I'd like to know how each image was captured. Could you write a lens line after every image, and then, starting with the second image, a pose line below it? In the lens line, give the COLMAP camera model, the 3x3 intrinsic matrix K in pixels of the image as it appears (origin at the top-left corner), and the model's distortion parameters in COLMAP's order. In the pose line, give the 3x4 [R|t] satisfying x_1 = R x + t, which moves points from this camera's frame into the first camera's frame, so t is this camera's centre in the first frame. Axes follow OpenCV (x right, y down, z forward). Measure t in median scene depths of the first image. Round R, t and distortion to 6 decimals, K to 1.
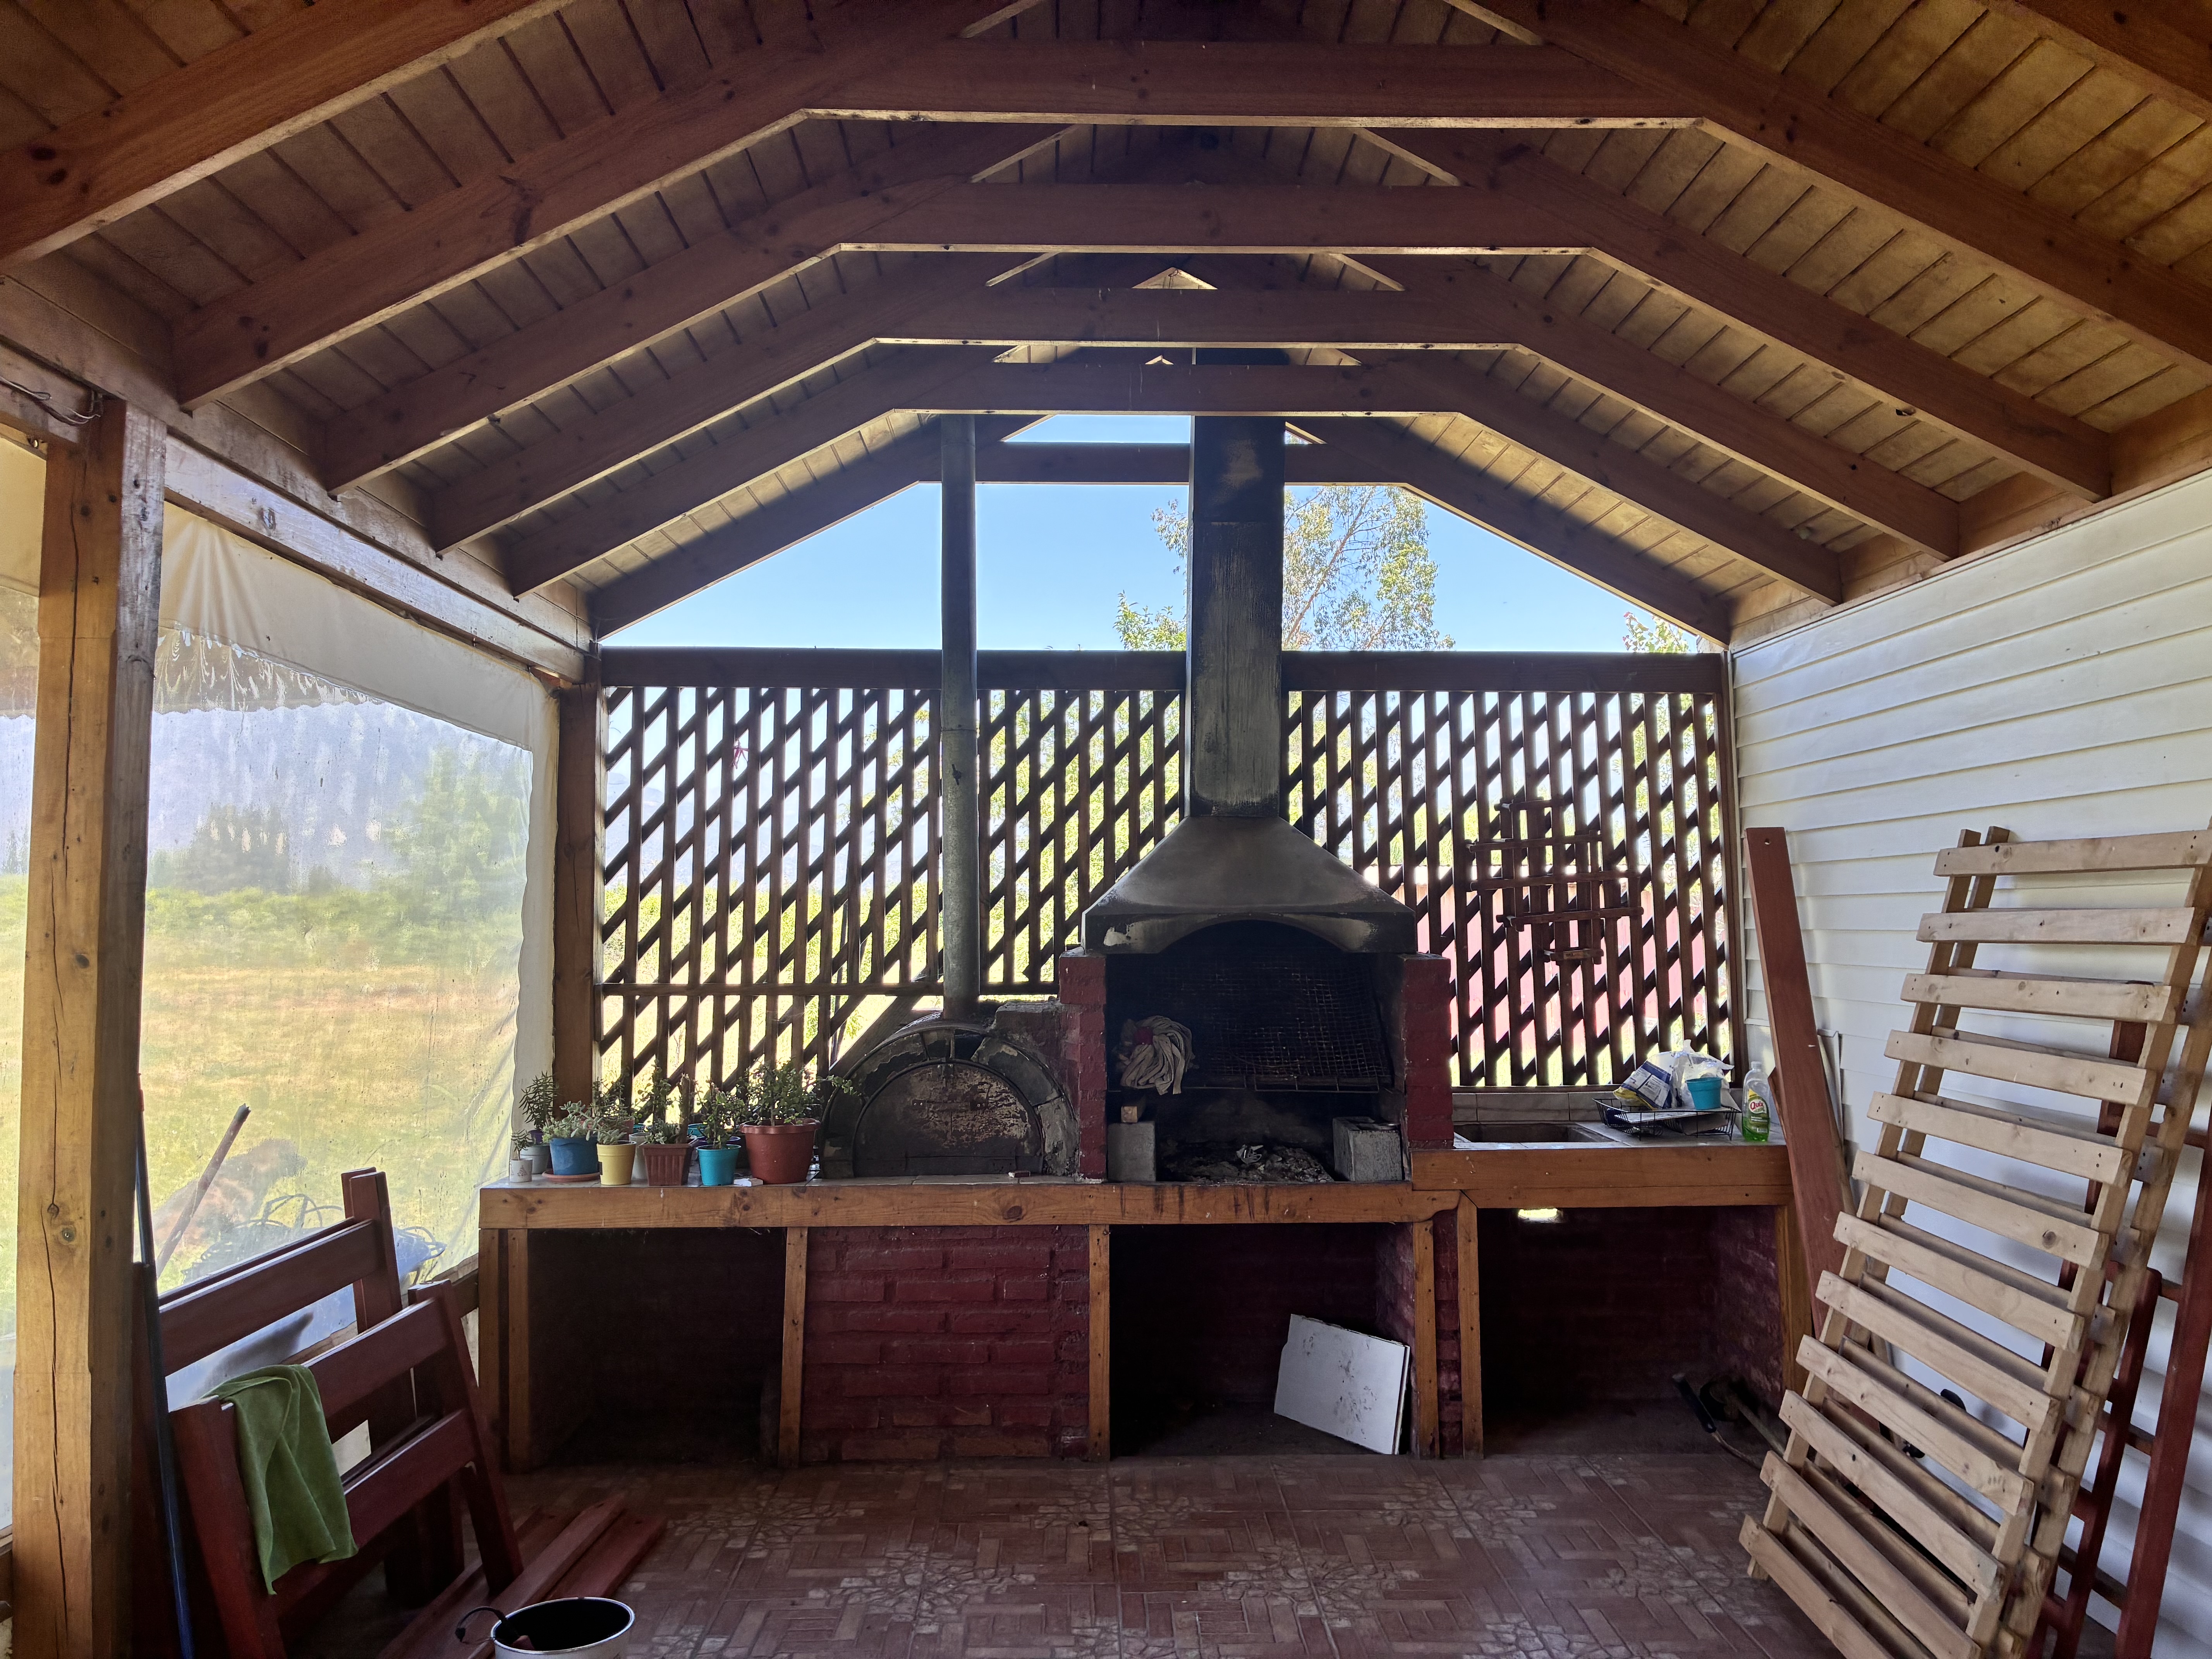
lens RADIAL K [[1675.2, 0, 1121.4], [0, 1675.2, 829.9], [0, 0, 1]] dist [0.064644, -0.079081]
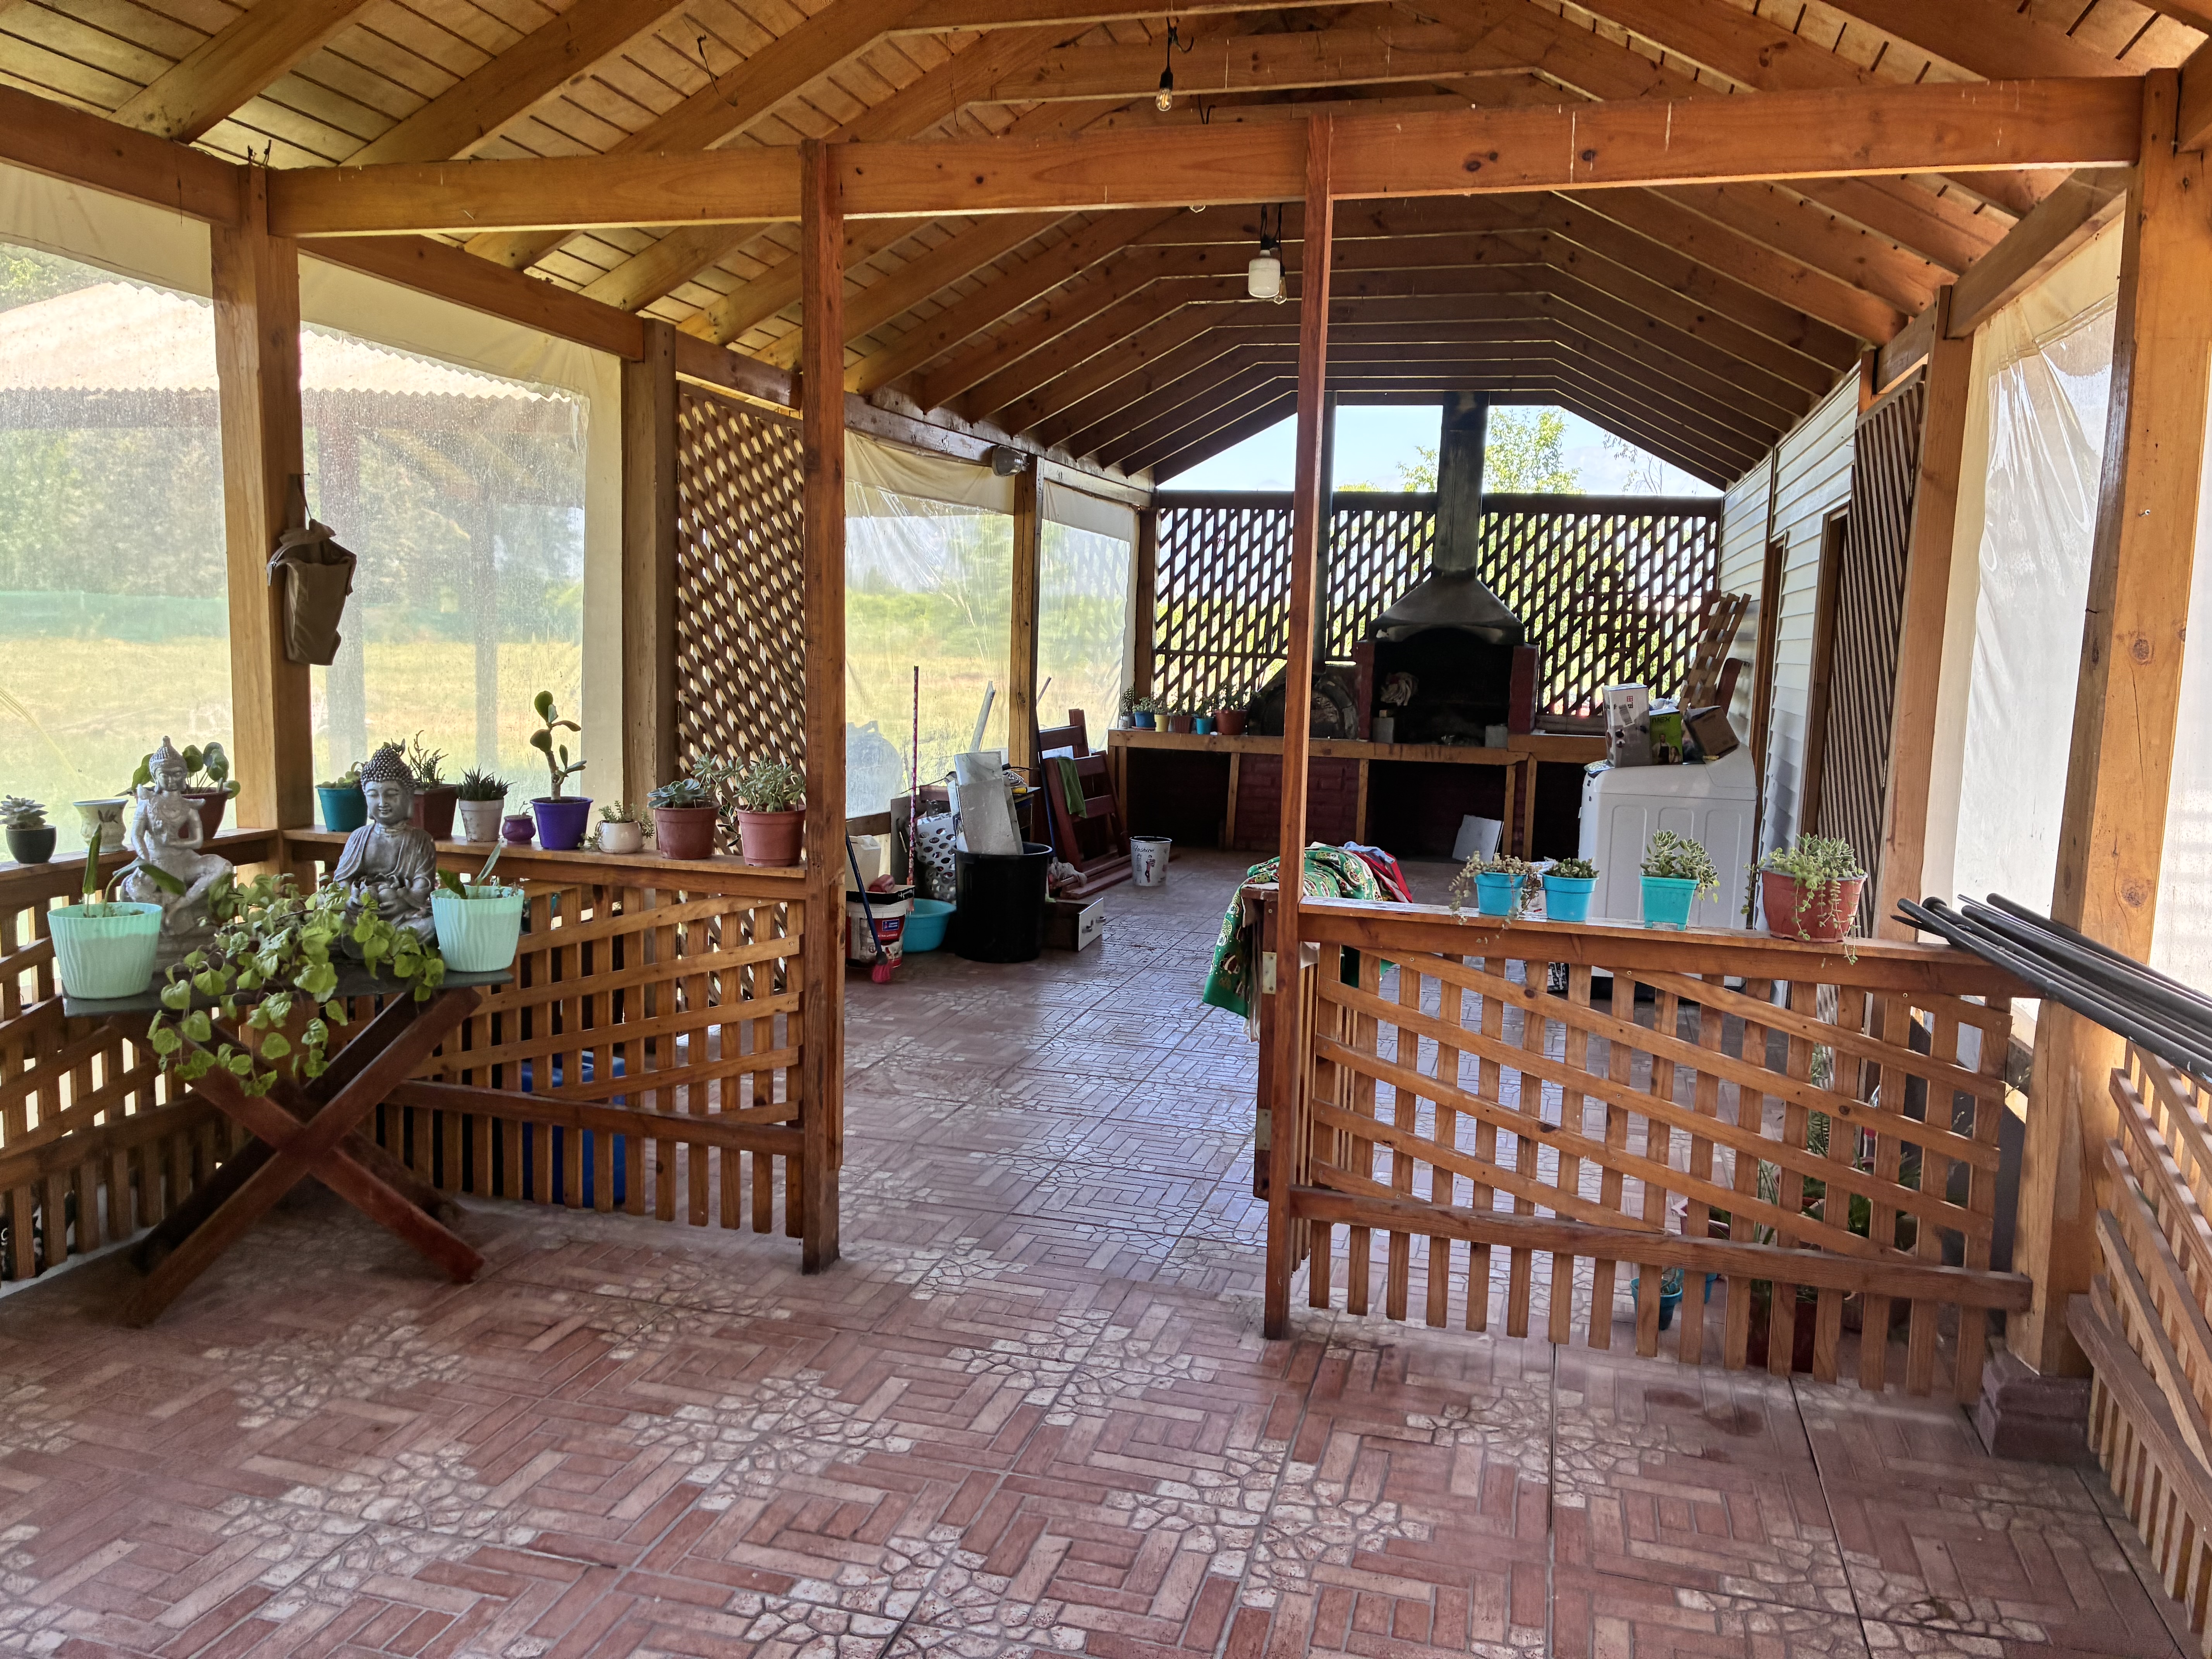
lens RADIAL K [[1675.2, 0, 1105.0], [0, 1675.2, 833.4], [0, 0, 1]] dist [0.064644, -0.079081]
pose [[0.953037, 0.069080, -0.294869, 0.283617], [-0.019163, 0.985442, 0.168927, -0.038143], [0.302246, -0.155343, 0.940487, -1.089085]]
